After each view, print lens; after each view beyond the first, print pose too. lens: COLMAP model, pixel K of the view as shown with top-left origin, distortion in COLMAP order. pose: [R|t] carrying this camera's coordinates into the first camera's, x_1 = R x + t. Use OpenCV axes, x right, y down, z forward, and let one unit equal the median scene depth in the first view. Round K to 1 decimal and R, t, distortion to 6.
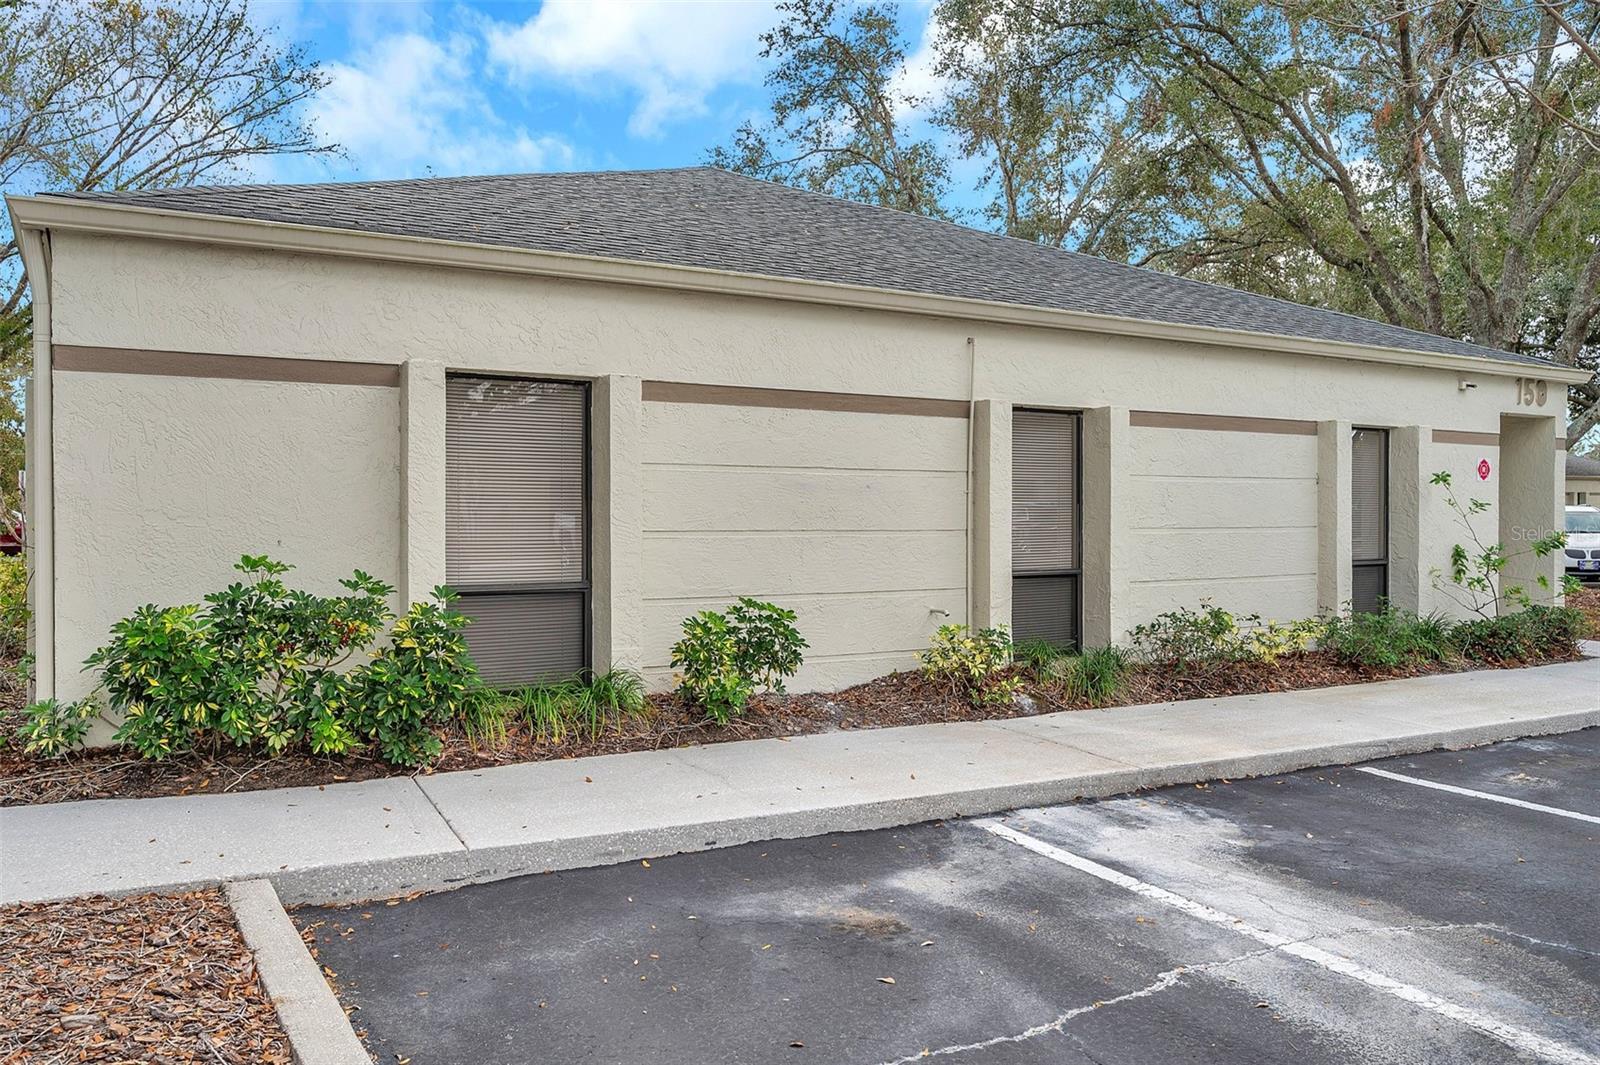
lens RADIAL K [[1206.1, 0, 800.0], [0, 1206.1, 532.5], [0, 0, 1]] dist [-0.003499, -0.000059]
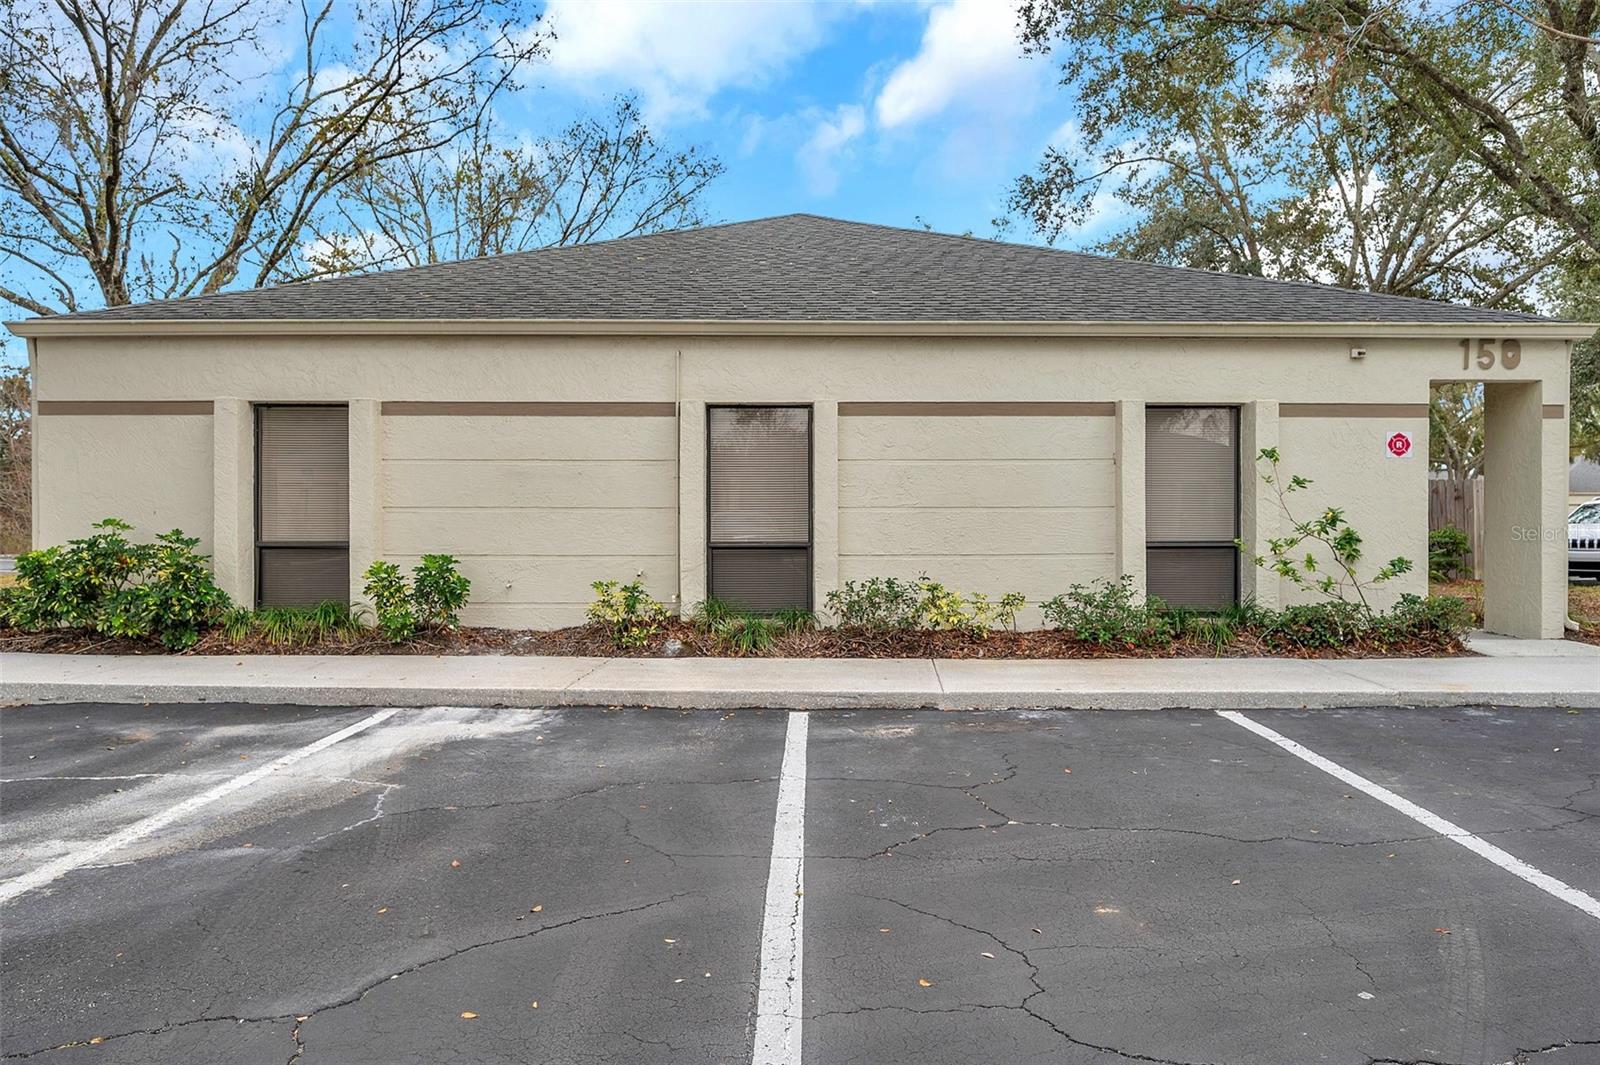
lens RADIAL K [[1106.8, 0, 800.0], [0, 1106.8, 532.5], [0, 0, 1]] dist [-0.004350, 0.000811]
pose [[0.871736, 0.005214, -0.489949, 0.767829], [-0.006084, 0.999981, -0.000184, 0.021728], [0.489939, 0.003142, 0.871751, 0.077325]]
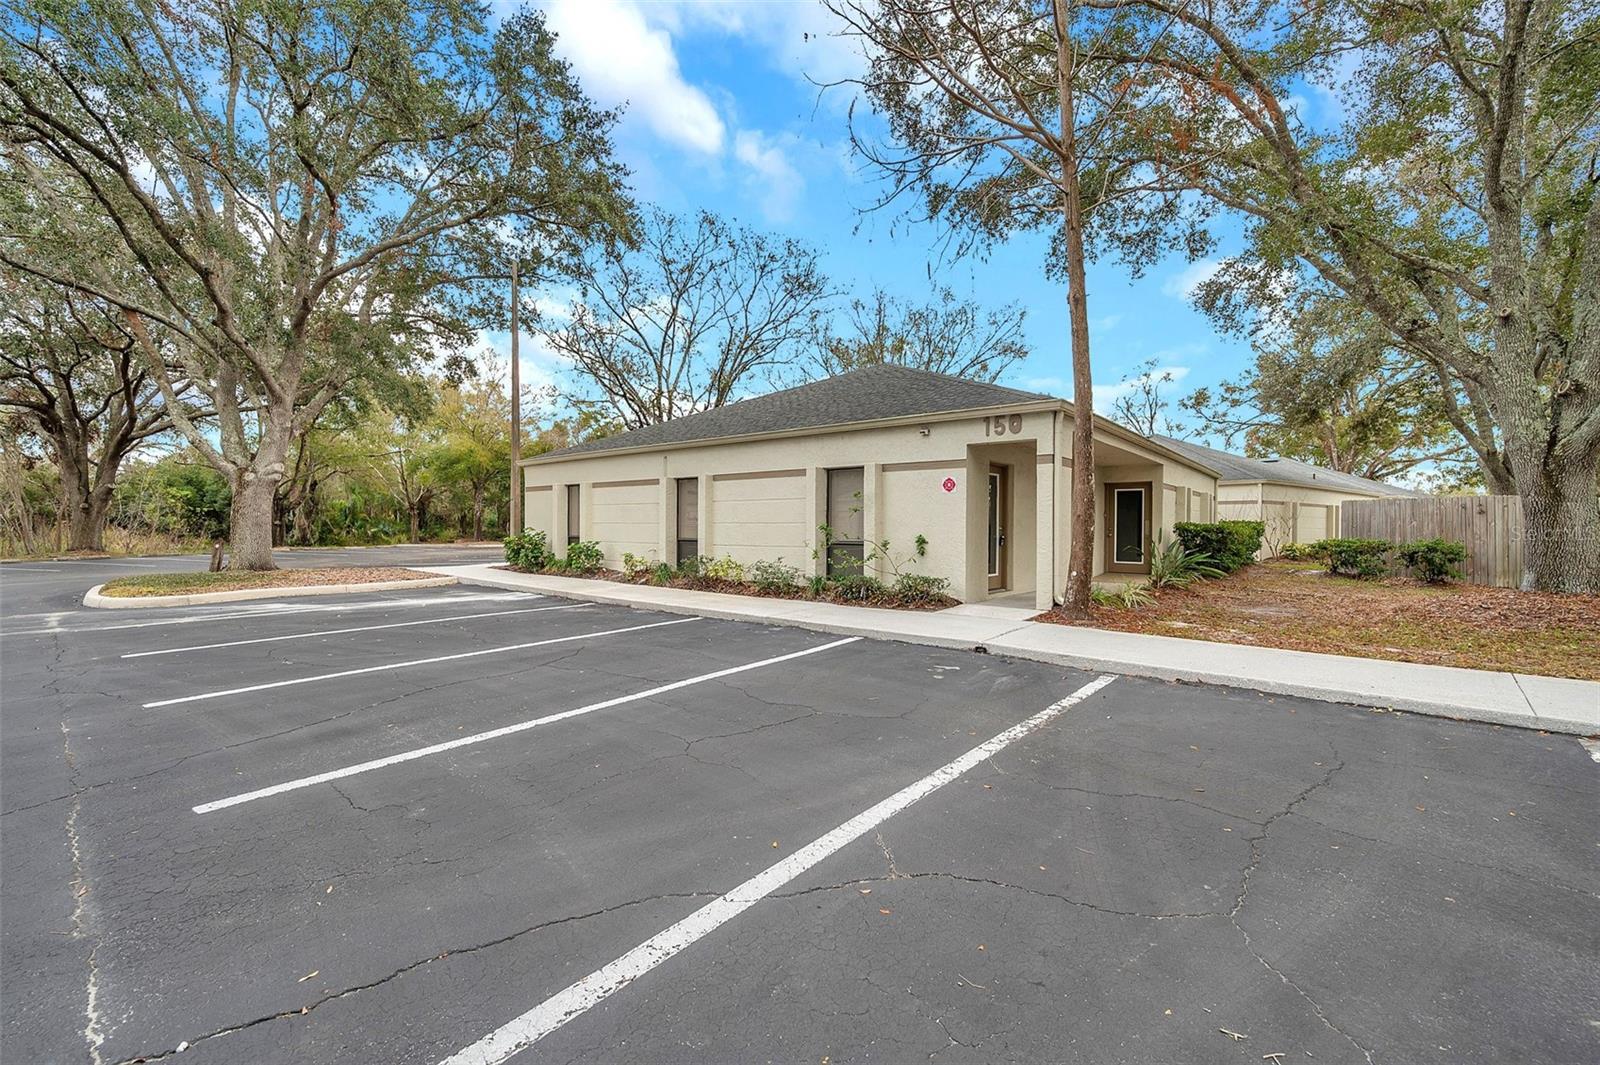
lens RADIAL K [[673.9, 0, 800.0], [0, 673.9, 532.5], [0, 0, 1]] dist [0.000108, 0.000031]
pose [[0.356457, 0.008873, -0.934270, 1.691703], [-0.016704, 0.999856, 0.003122, 0.009661], [0.934162, 0.014493, 0.356554, 0.698348]]
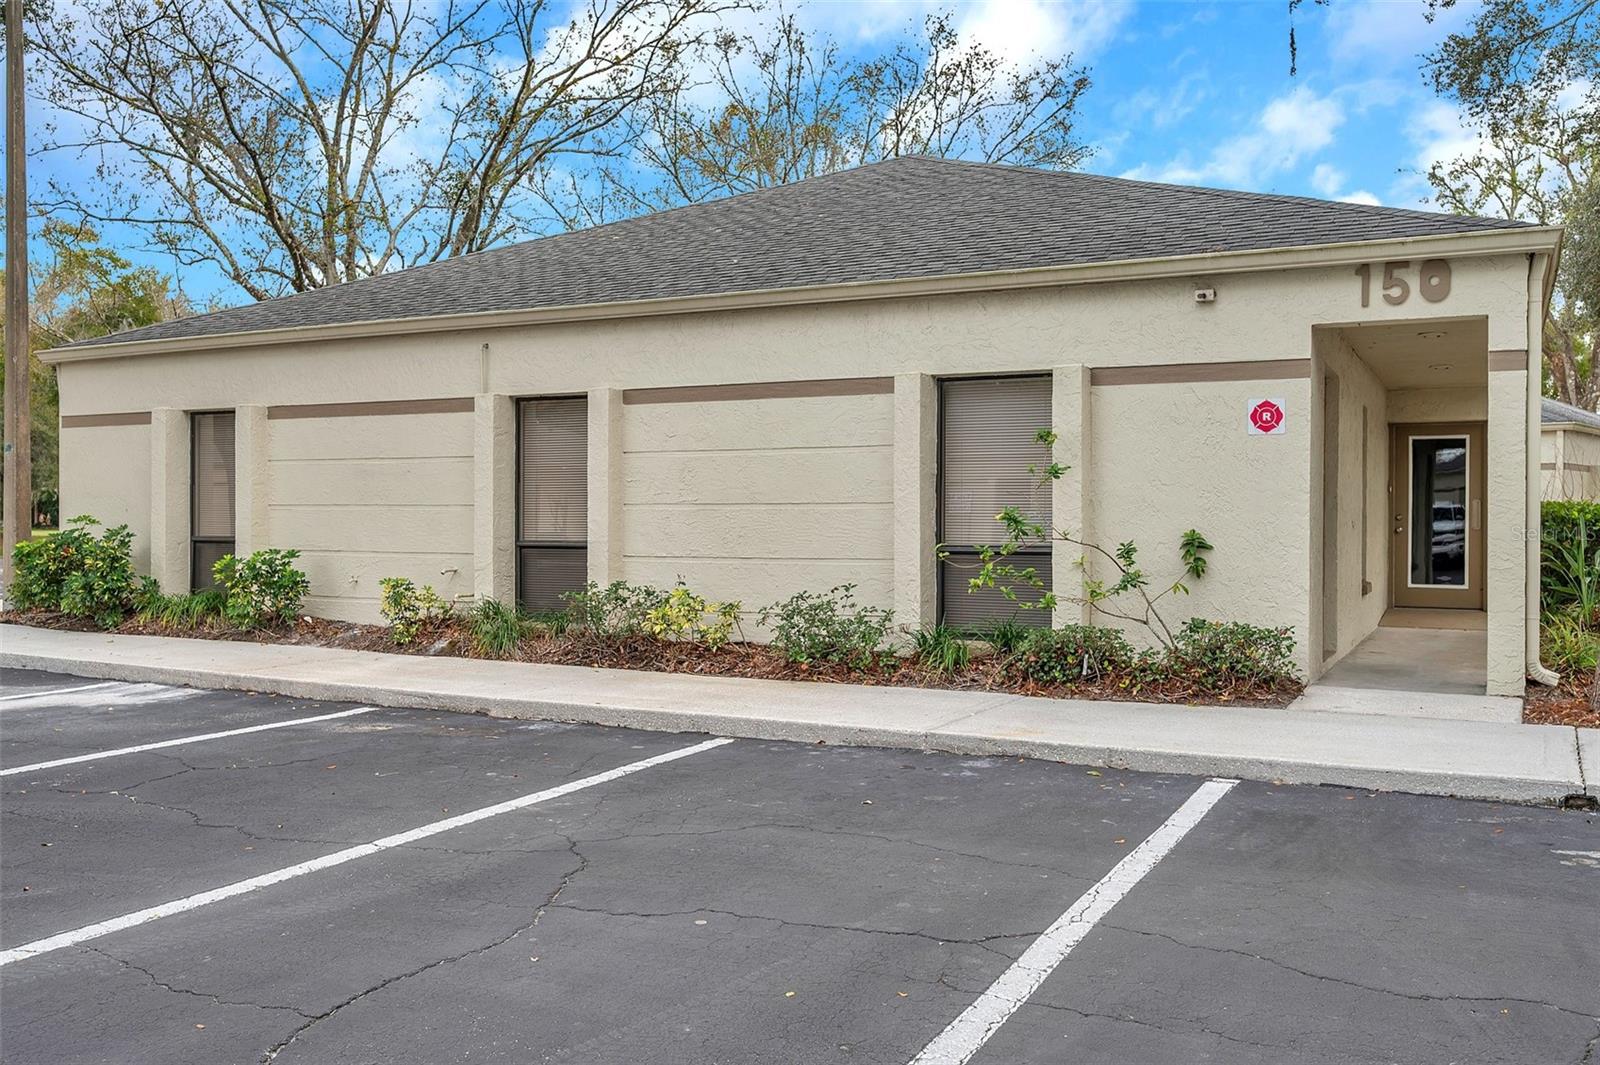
lens RADIAL K [[1380.7, 0, 800.0], [0, 1380.7, 532.5], [0, 0, 1]] dist [0.000104, -0.002690]
pose [[0.546760, 0.009879, -0.837231, 1.398558], [-0.013471, 0.999905, 0.003002, 0.016413], [0.837181, 0.009637, 0.546841, 0.493208]]
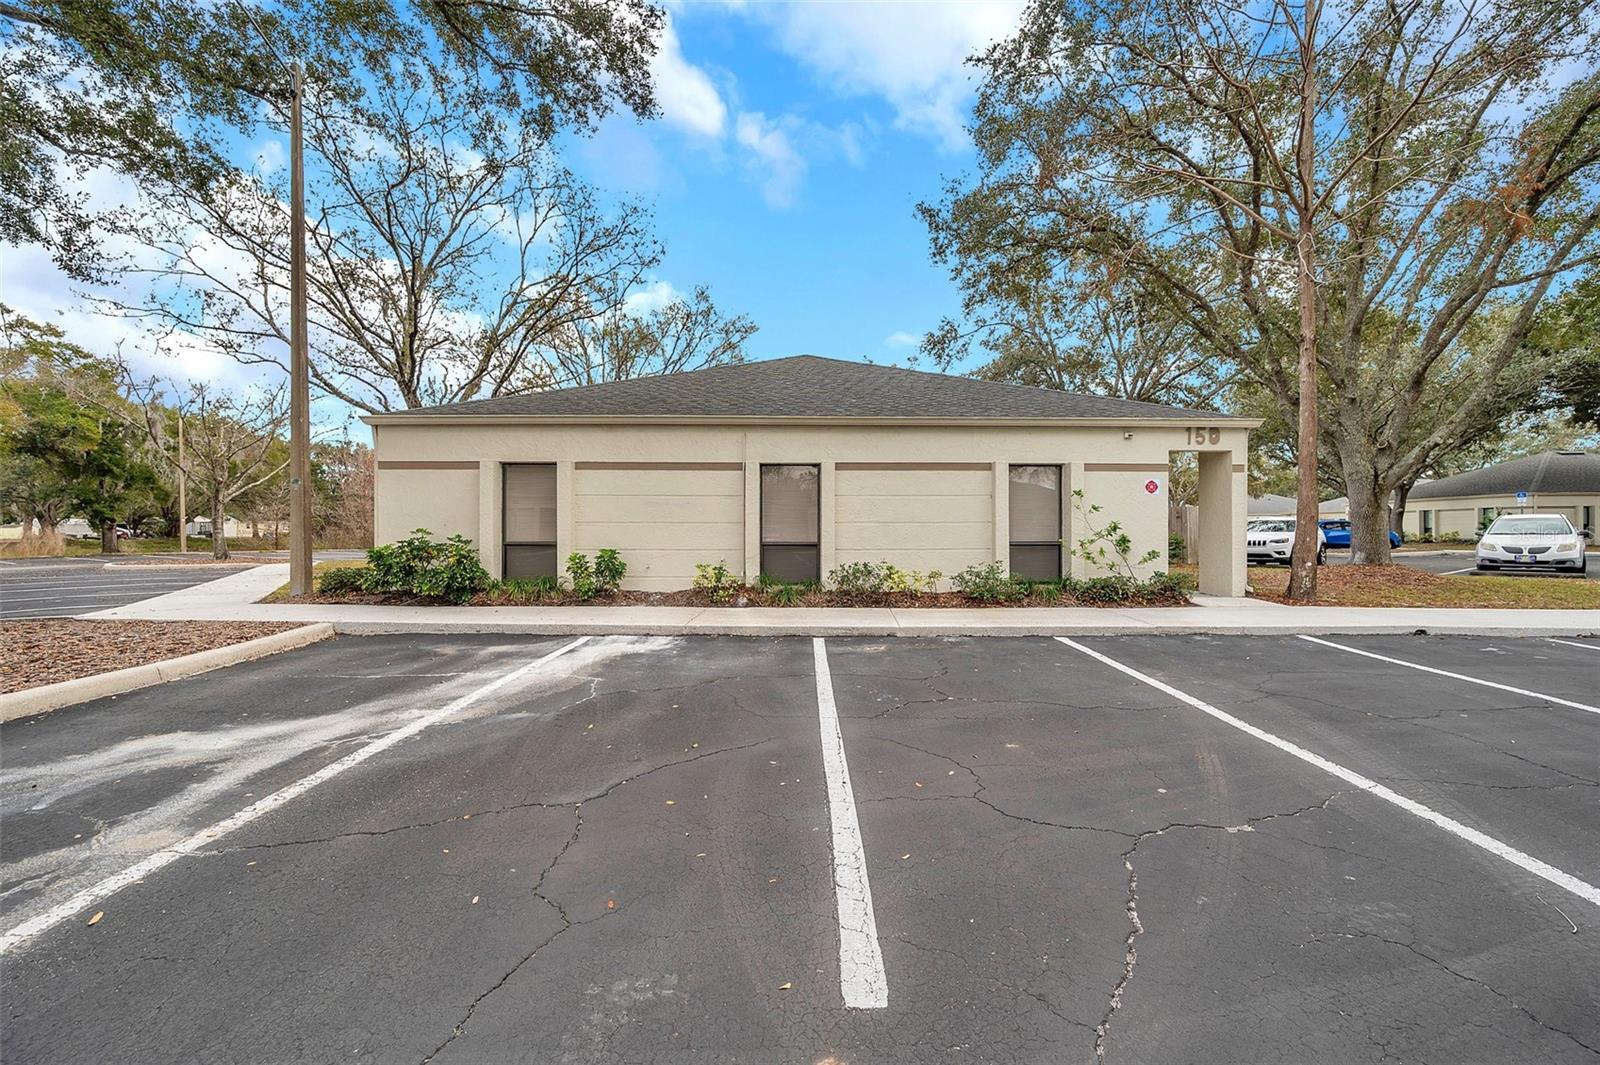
lens RADIAL K [[637.5, 0, 800.0], [0, 637.5, 532.5], [0, 0, 1]] dist [-0.000572, -0.000059]
pose [[0.875799, 0.002072, -0.482671, 0.747905], [-0.006312, 0.999954, -0.007161, 0.022570], [0.482634, 0.009319, 0.875773, 0.047904]]
